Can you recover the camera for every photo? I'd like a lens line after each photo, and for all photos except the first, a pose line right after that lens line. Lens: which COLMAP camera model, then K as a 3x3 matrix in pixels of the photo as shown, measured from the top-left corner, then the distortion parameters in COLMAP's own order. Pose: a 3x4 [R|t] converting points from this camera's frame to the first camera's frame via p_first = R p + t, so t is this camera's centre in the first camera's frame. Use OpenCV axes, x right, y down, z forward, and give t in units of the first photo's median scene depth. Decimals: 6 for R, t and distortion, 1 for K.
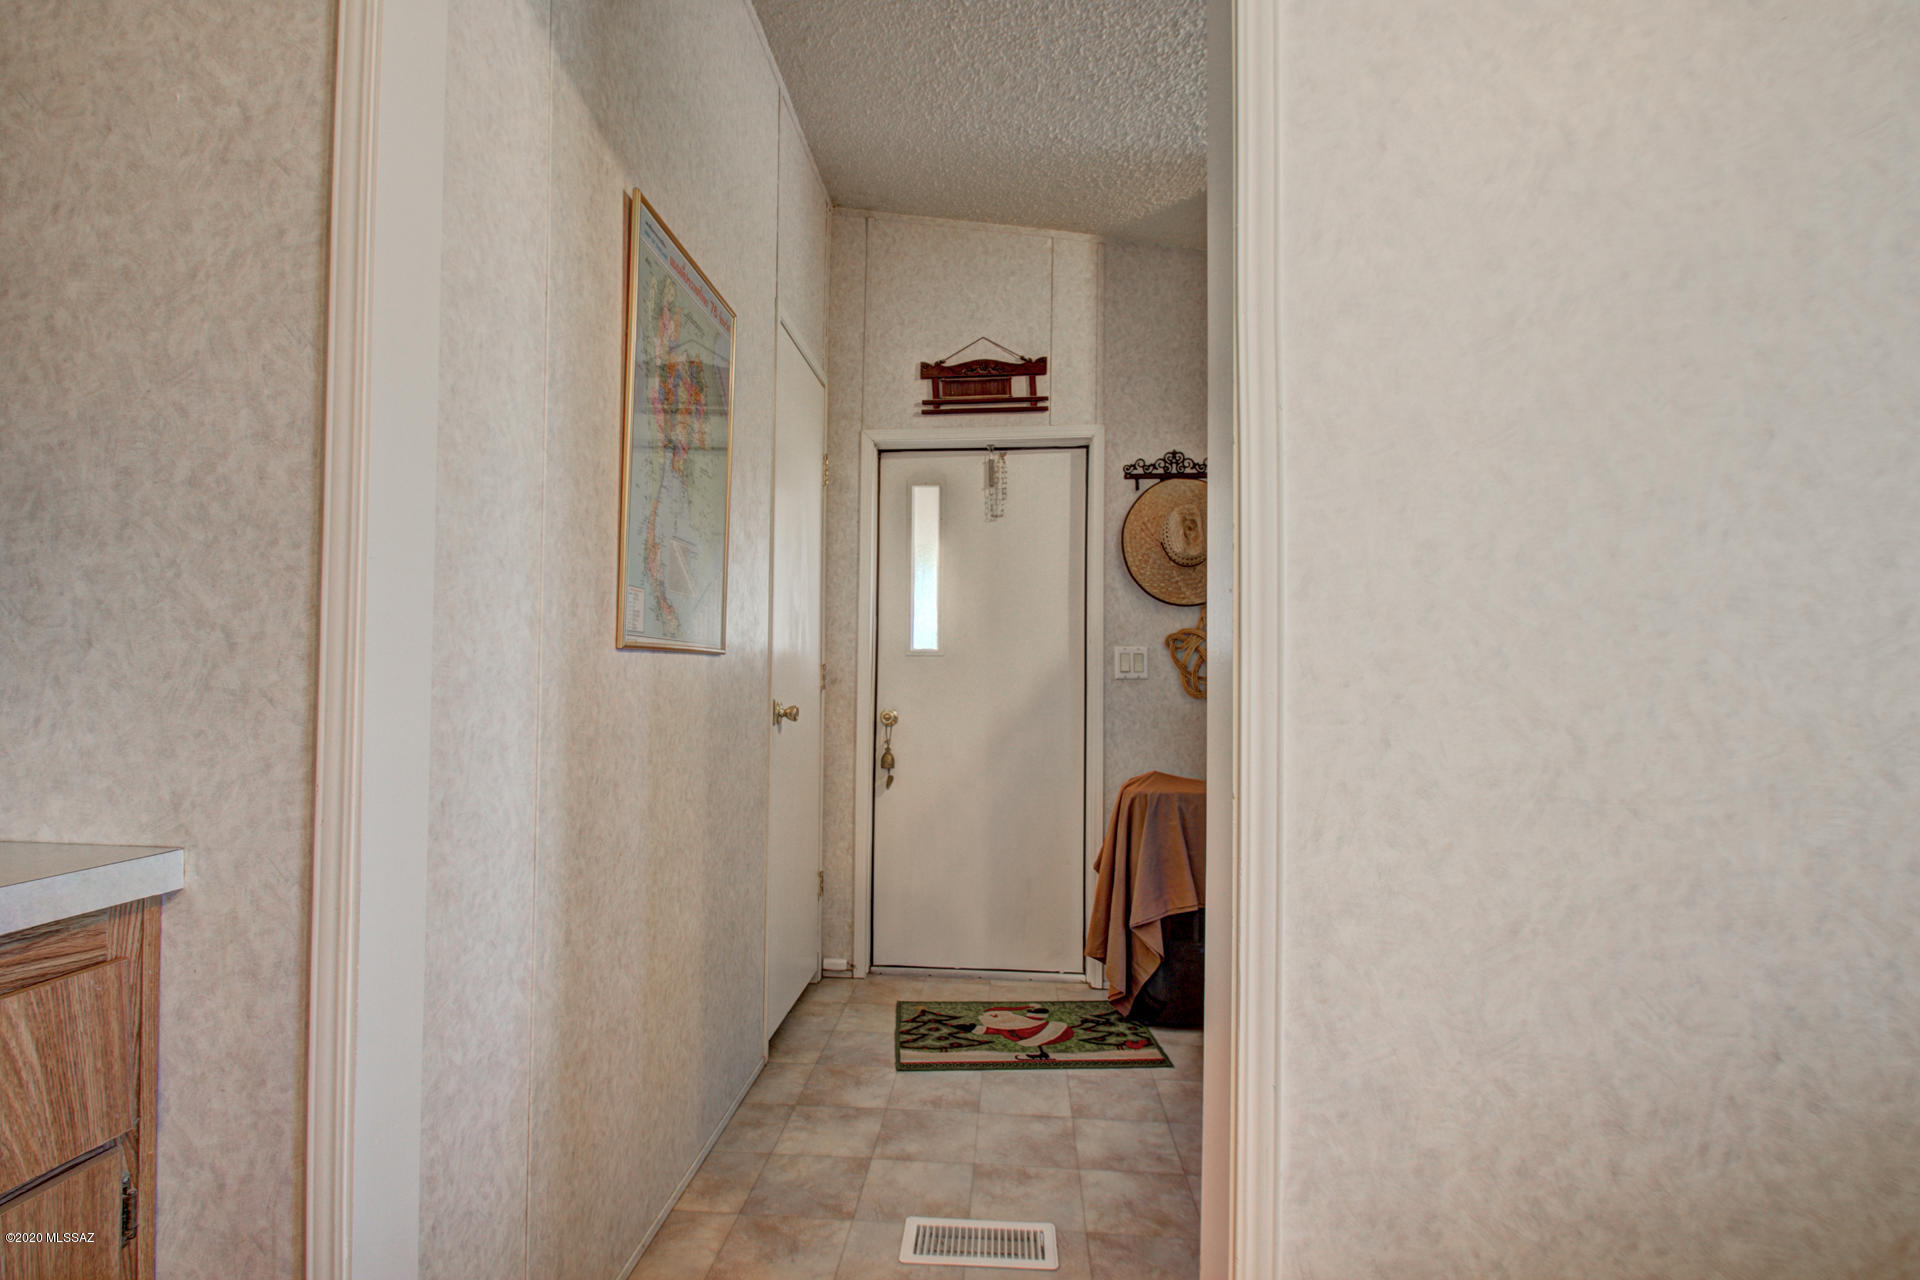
lens RADIAL K [[954.2, 0, 915.2], [0, 954.2, 646.2], [0, 0, 1]] dist [-0.003013, -0.001308]
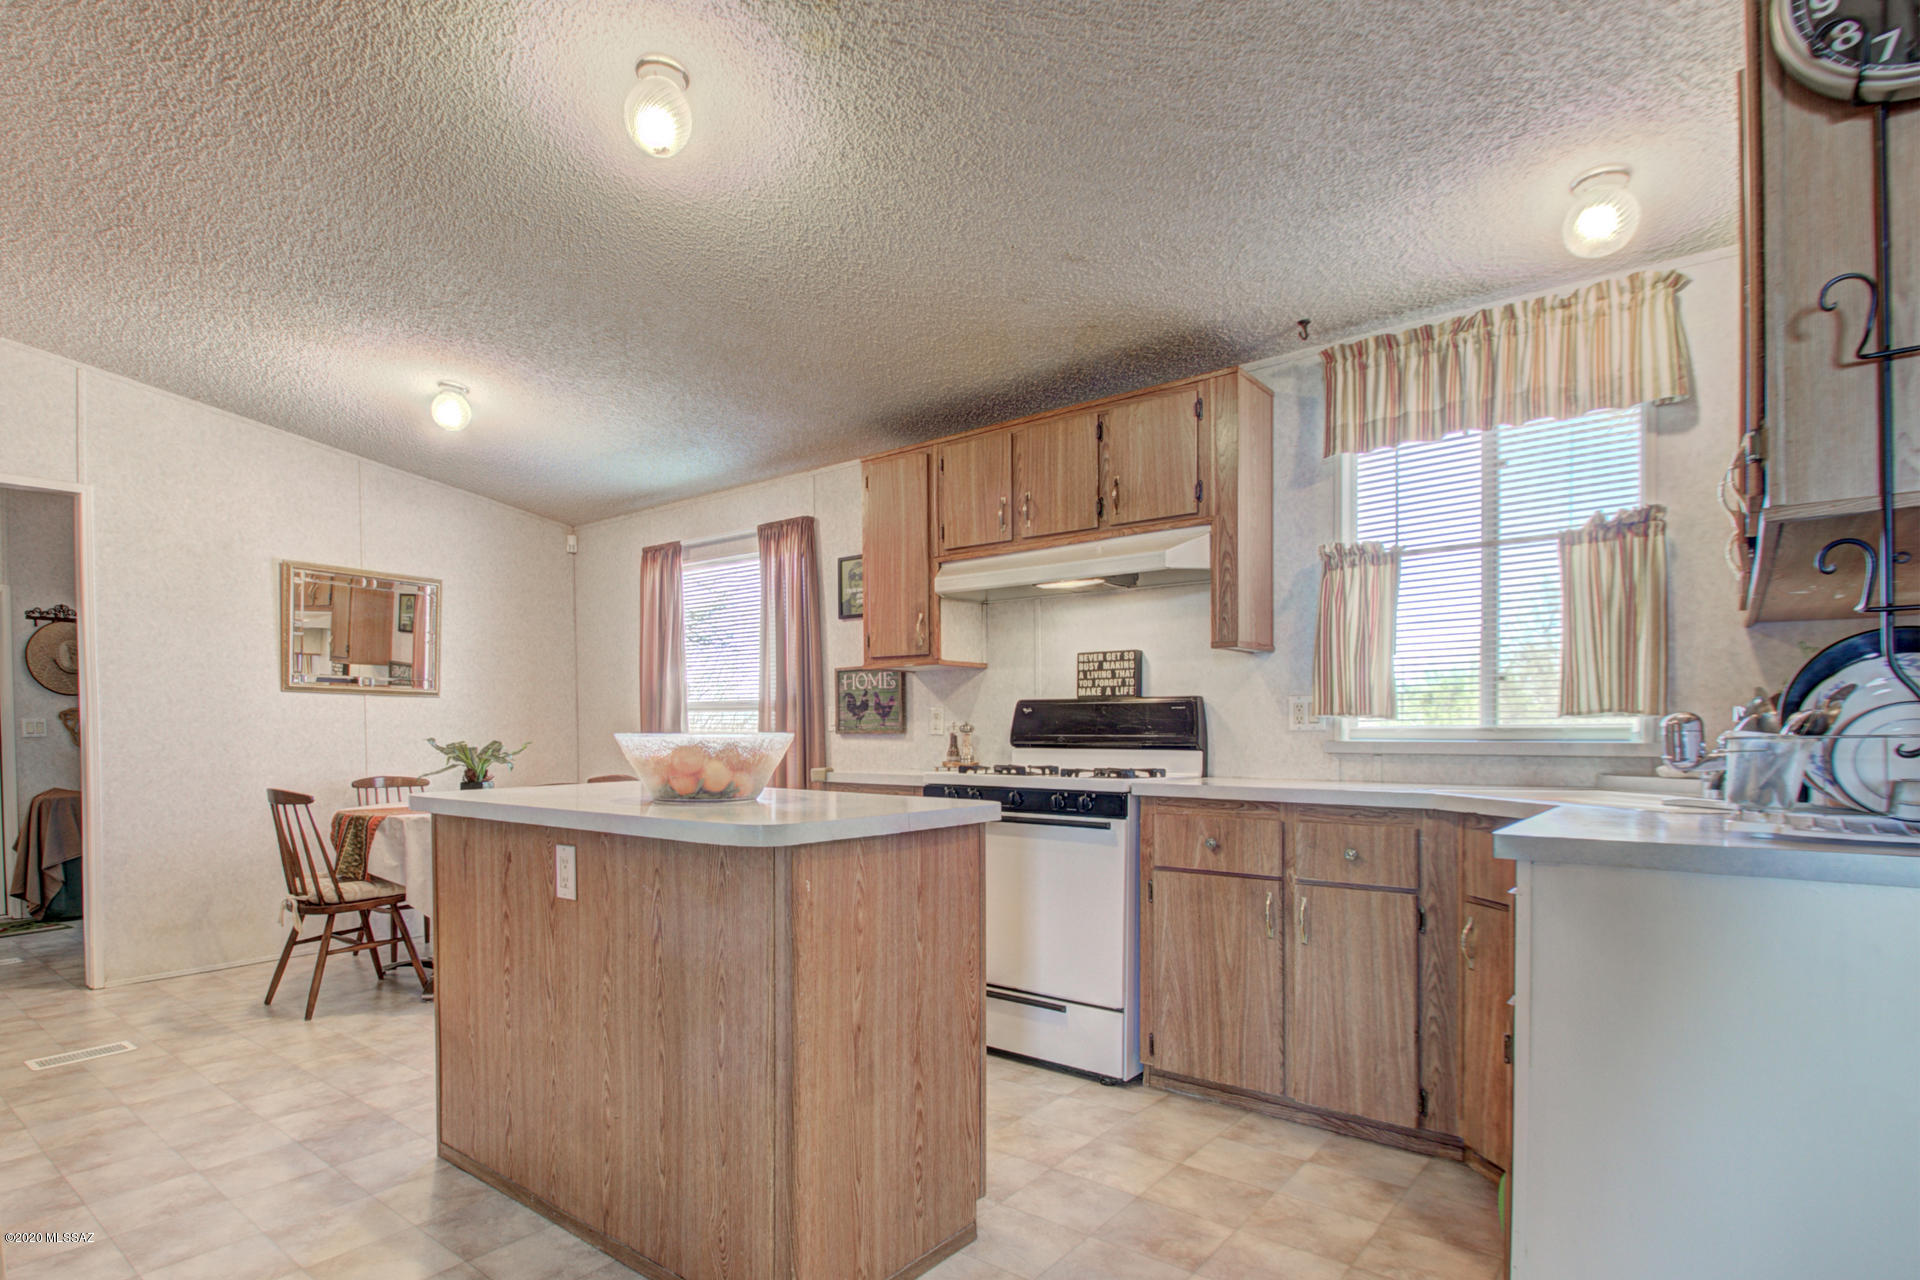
lens RADIAL K [[989.8, 0, 819.1], [0, 989.8, 754.3], [0, 0, 1]] dist [0.034890, -0.027396]
pose [[0.606615, -0.036788, 0.794144, -0.347041], [-0.007096, 0.998638, 0.051682, -0.037941], [-0.794964, -0.036986, 0.605528, -1.204904]]
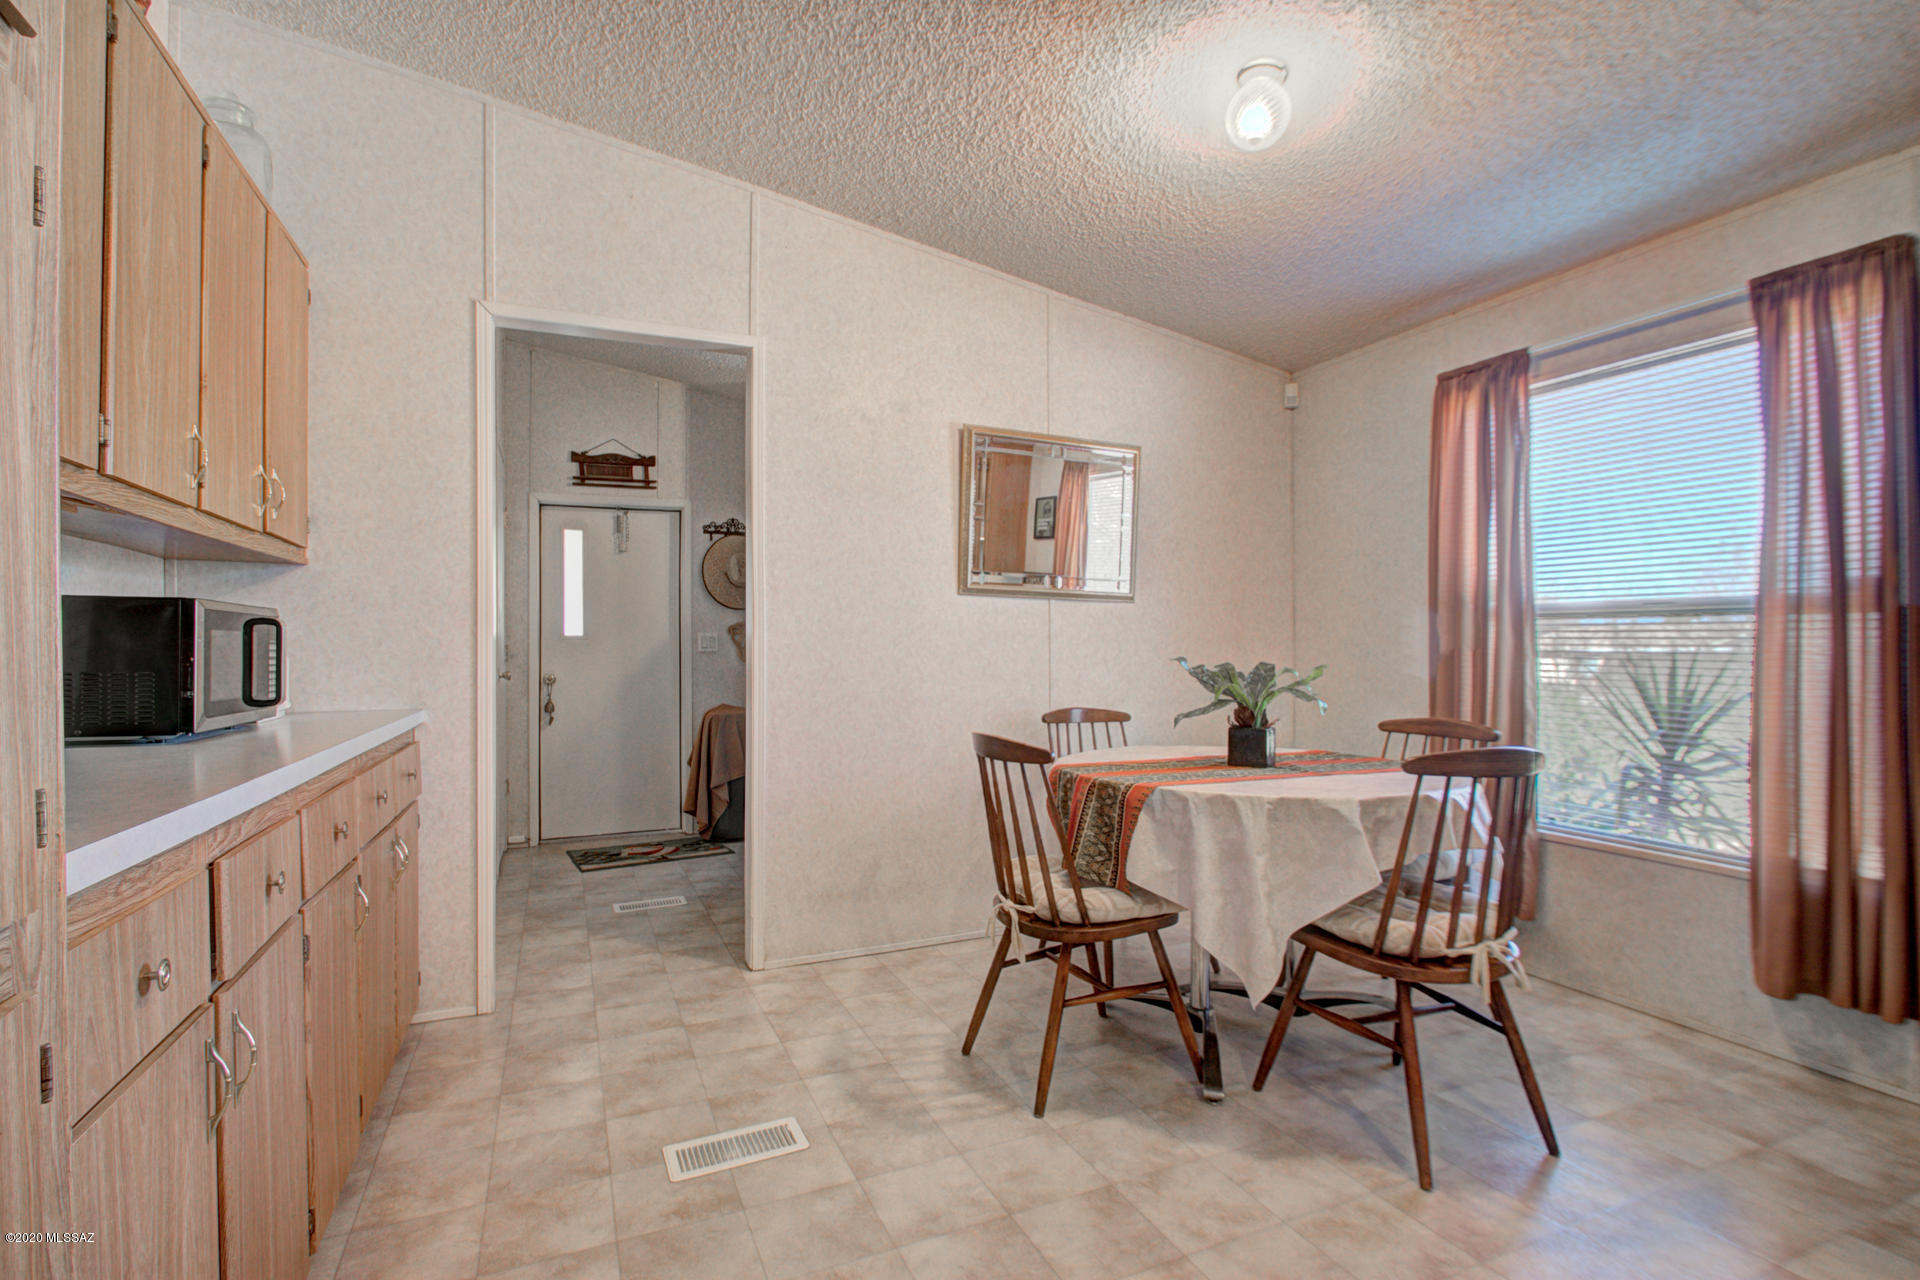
lens RADIAL K [[897.9, 0, 950.6], [0, 897.9, 649.2], [0, 0, 1]] dist [0.001934, 0.000019]
pose [[0.874232, -0.013344, 0.485325, -0.173426], [-0.001419, 0.999548, 0.030039, -0.019013], [-0.485507, -0.026950, 0.873818, -0.609684]]
